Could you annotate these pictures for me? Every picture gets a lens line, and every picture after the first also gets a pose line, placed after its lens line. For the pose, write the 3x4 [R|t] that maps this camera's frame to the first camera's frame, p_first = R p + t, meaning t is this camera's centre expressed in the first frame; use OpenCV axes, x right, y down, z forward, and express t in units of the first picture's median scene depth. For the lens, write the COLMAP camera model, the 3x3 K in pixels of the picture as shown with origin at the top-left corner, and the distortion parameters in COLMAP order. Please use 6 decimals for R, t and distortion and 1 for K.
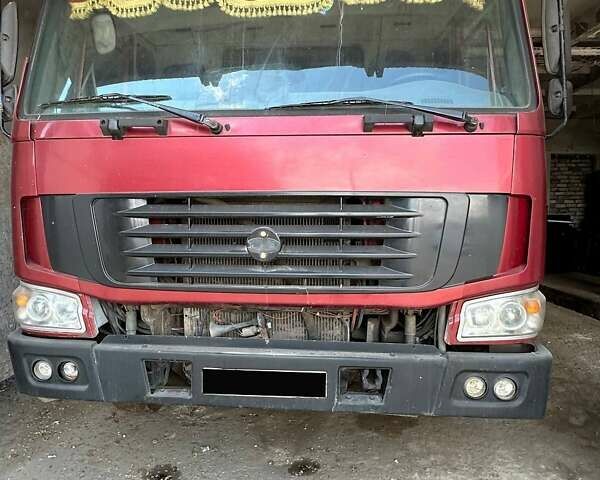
lens RADIAL K [[450.9, 0, 300.0], [0, 450.9, 240.0], [0, 0, 1]] dist [-0.000197, 0.006537]
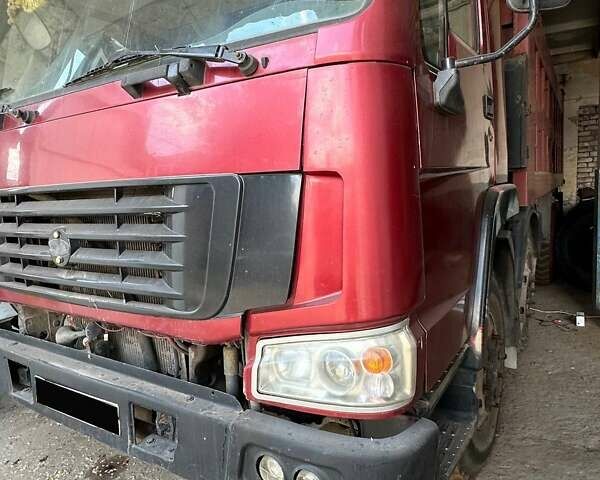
lens RADIAL K [[450.9, 0, 300.0], [0, 450.9, 240.0], [0, 0, 1]] dist [-0.000197, 0.006537]
pose [[0.873078, 0.014554, -0.487363, 0.730806], [0.009371, 0.998869, 0.046617, -0.038349], [0.487490, -0.045267, 0.871954, 0.464577]]
